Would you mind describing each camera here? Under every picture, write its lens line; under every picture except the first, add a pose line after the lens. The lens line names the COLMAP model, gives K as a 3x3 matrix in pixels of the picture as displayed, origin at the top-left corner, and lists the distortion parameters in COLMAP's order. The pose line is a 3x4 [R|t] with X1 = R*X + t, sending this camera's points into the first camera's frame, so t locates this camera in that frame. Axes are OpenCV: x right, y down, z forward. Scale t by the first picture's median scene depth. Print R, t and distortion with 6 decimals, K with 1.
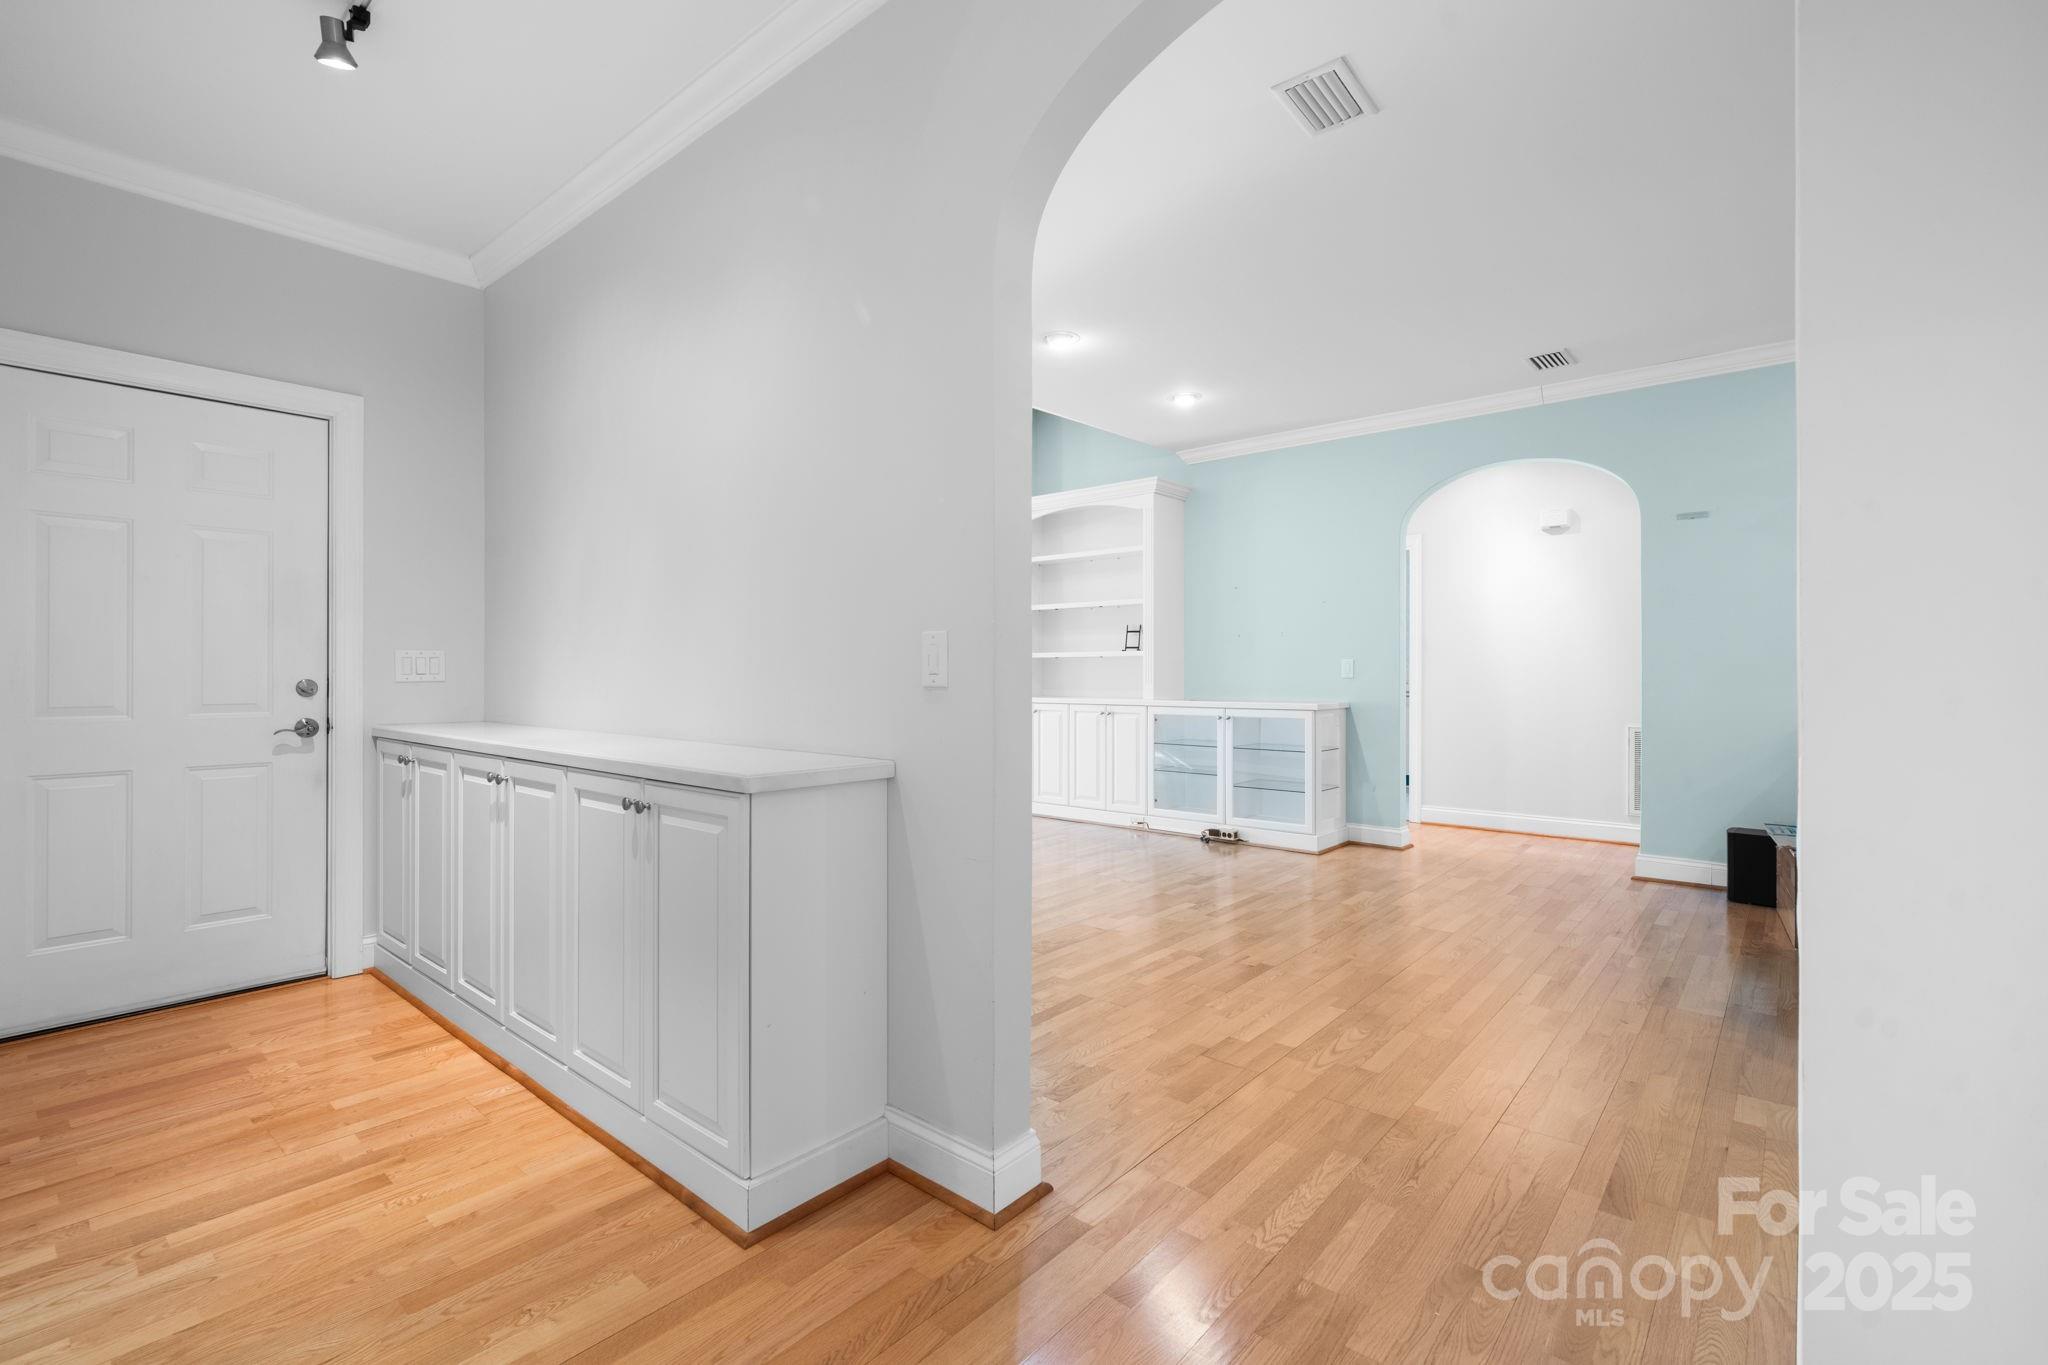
lens RADIAL K [[917.5, 0, 1020.5], [0, 917.5, 671.5], [0, 0, 1]] dist [0.025994, 0.000007]
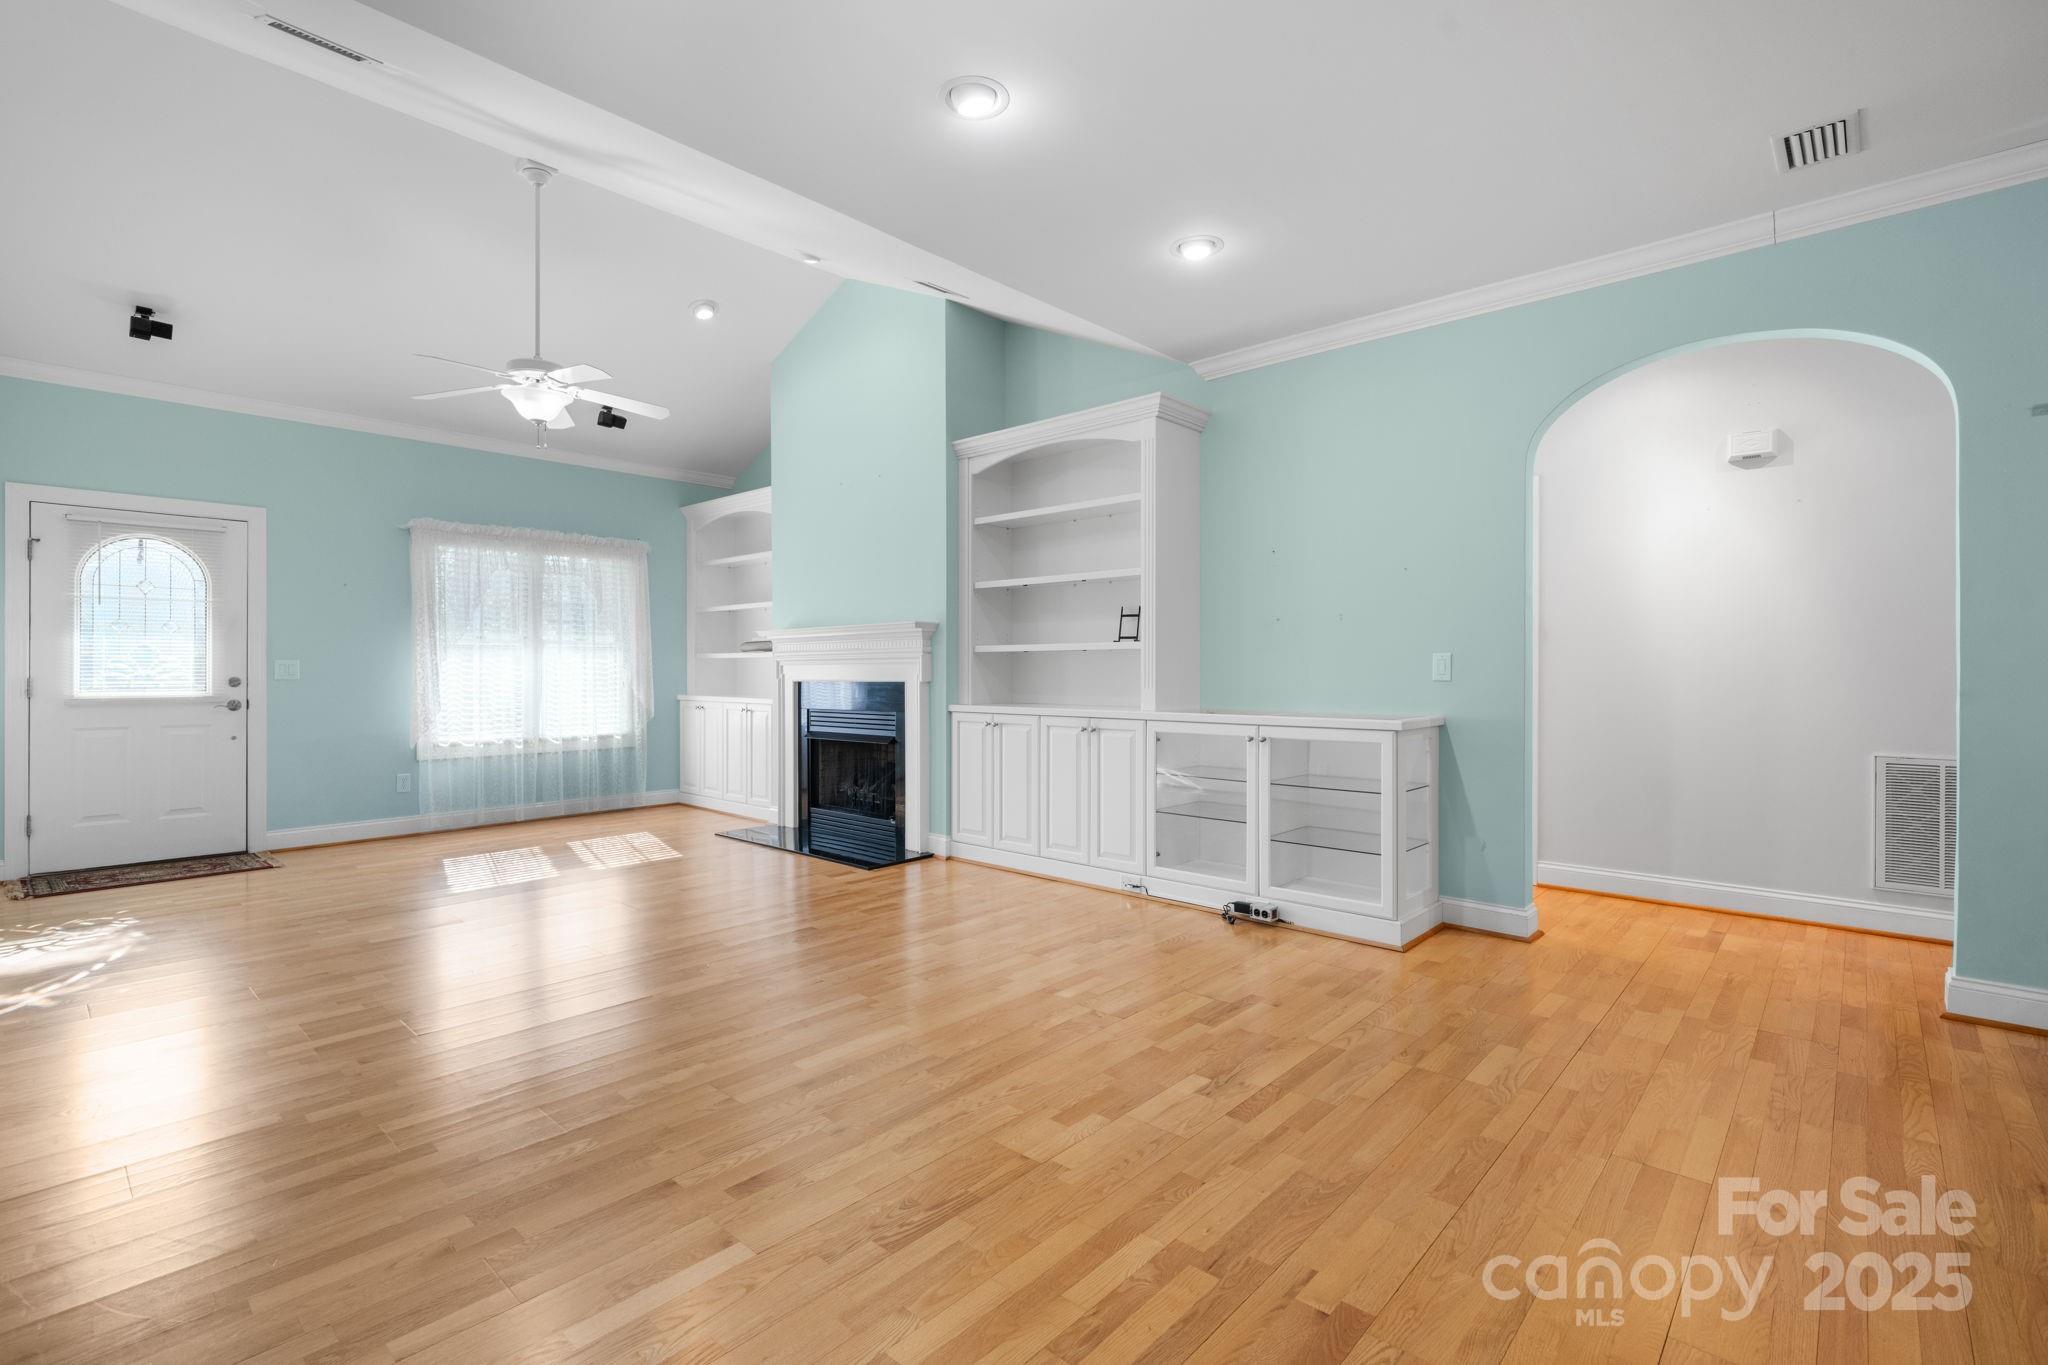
lens RADIAL K [[917.5, 0, 1020.5], [0, 917.5, 671.5], [0, 0, 1]] dist [0.025994, 0.000007]
pose [[0.999561, -0.000125, -0.029620, 0.067107], [0.000237, 0.999993, 0.003788, -0.002345], [0.029620, -0.003793, 0.999554, 0.315523]]
